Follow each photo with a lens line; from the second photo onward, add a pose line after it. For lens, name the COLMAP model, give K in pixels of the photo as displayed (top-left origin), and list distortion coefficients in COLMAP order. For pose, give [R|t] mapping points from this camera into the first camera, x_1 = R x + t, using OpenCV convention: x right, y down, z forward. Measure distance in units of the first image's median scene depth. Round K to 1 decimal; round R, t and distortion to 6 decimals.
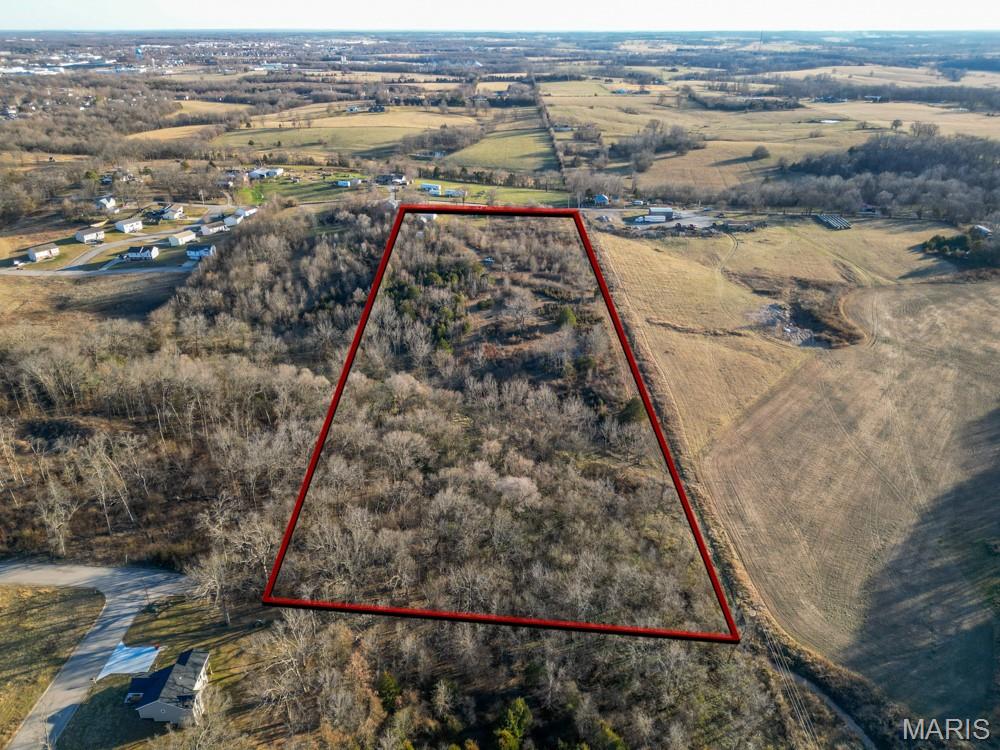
lens RADIAL K [[711.6, 0, 500.0], [0, 711.6, 375.0], [0, 0, 1]] dist [0.055475, -0.059394]
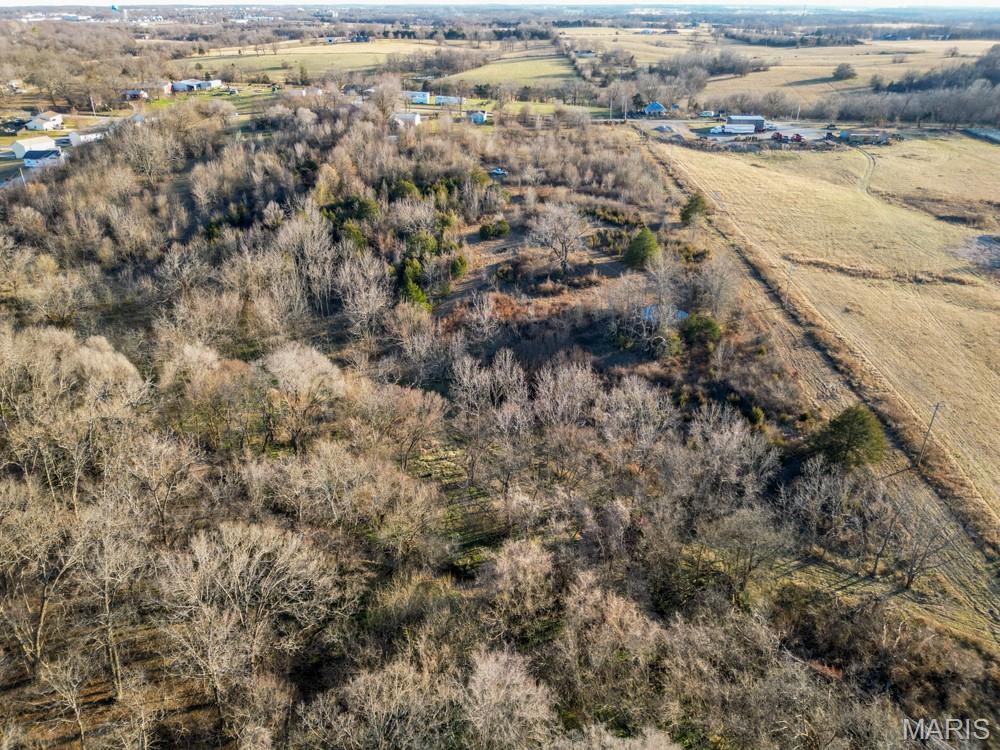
lens RADIAL K [[718.9, 0, 500.0], [0, 718.9, 375.0], [0, 0, 1]] dist [0.035096, -0.068239]
pose [[0.999990, 0.002934, -0.003402, -0.012676], [-0.002852, 0.999709, 0.023936, 0.002159], [0.003471, -0.023927, 0.999708, 0.389516]]
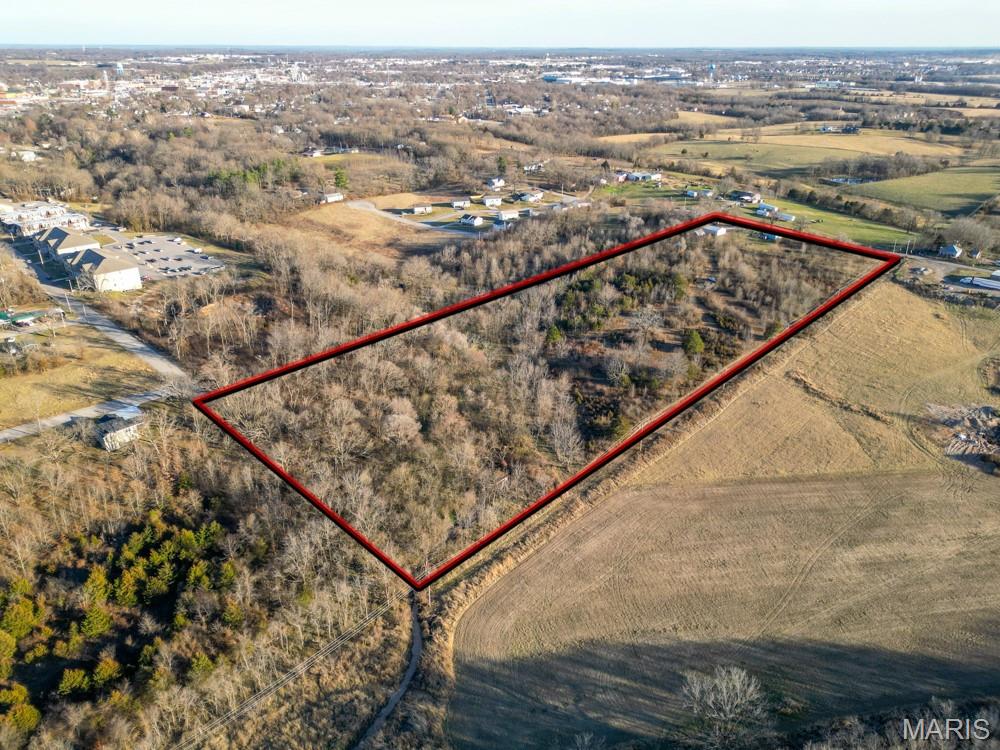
lens RADIAL K [[711.6, 0, 500.0], [0, 711.6, 375.0], [0, 0, 1]] dist [0.055475, -0.059394]
pose [[0.728290, 0.289991, -0.620886, 0.446701], [-0.302303, 0.949078, 0.088679, -0.039874], [0.614985, 0.123112, 0.778869, 0.085079]]
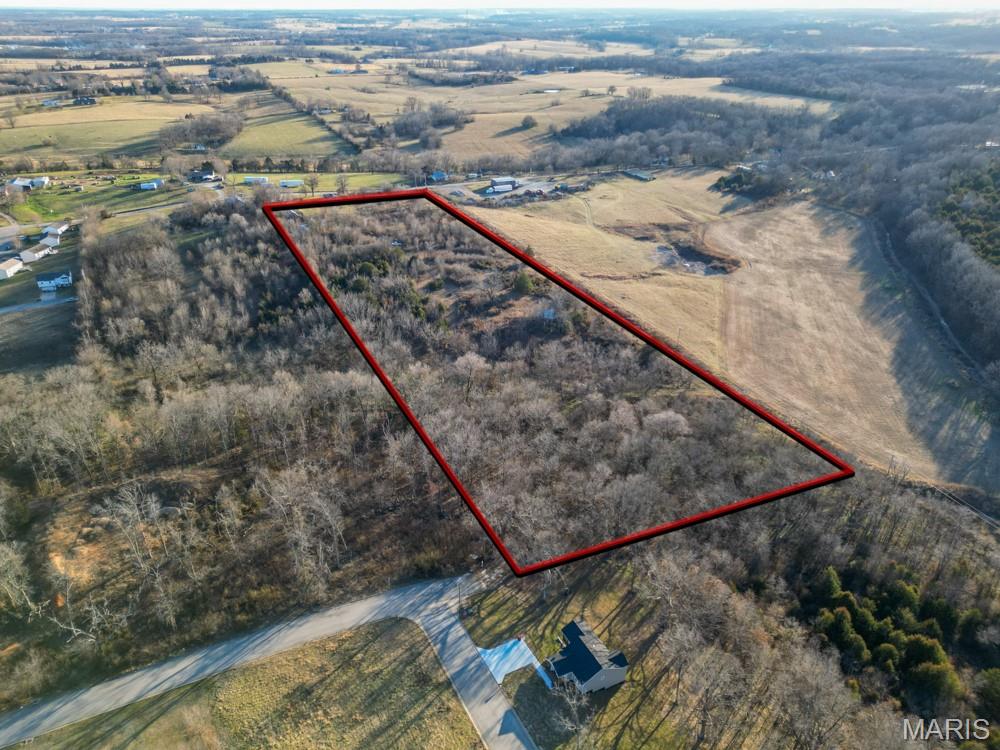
lens RADIAL K [[706.1, 0, 500.0], [0, 706.1, 375.0], [0, 0, 1]] dist [0.070143, -0.057472]
pose [[0.900418, -0.206426, 0.382930, -0.323670], [0.196627, 0.978319, 0.065035, -0.019478], [-0.388052, 0.016736, 0.921485, 0.038078]]
